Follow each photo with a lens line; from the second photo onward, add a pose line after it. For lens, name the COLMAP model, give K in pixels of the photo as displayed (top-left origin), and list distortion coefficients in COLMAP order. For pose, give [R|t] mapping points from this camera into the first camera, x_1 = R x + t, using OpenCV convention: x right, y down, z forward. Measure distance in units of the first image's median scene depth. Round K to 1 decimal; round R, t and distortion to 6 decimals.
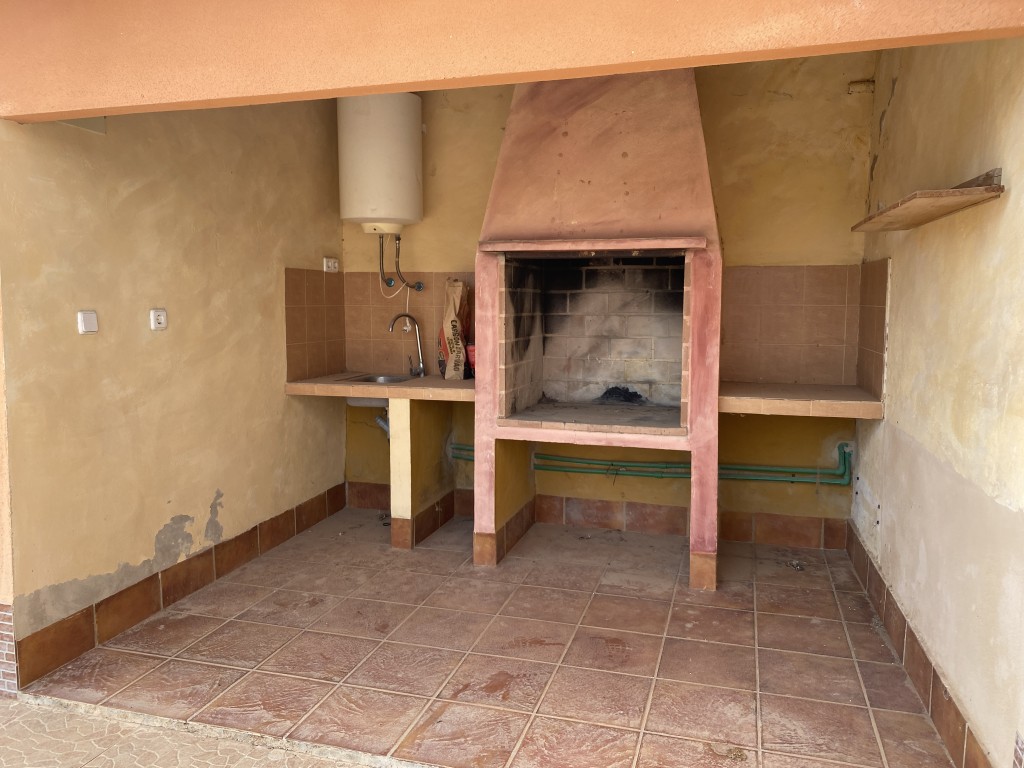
lens RADIAL K [[736.2, 0, 513.0], [0, 736.2, 383.6], [0, 0, 1]] dist [-0.006824, -0.007418]
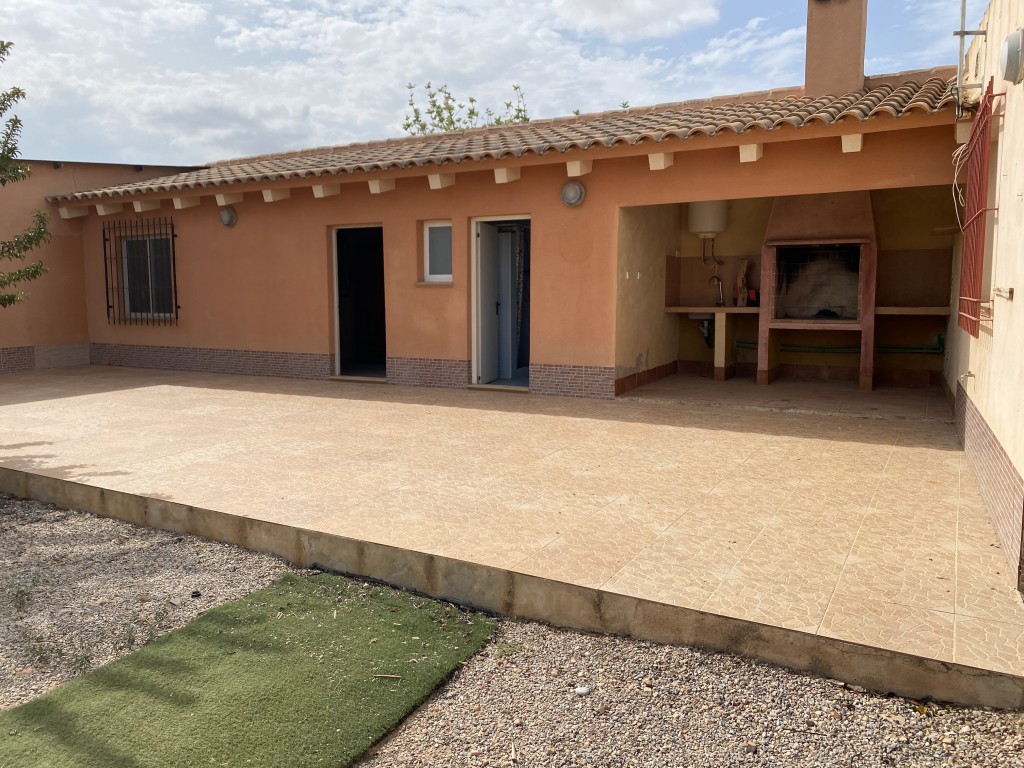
lens RADIAL K [[736.2, 0, 510.2], [0, 736.2, 378.6], [0, 0, 1]] dist [-0.006824, -0.007418]
pose [[0.976452, 0.020026, -0.214803, -0.299016], [-0.019673, 0.999799, 0.003782, 0.226897], [0.214836, 0.000533, 0.976650, -1.324020]]
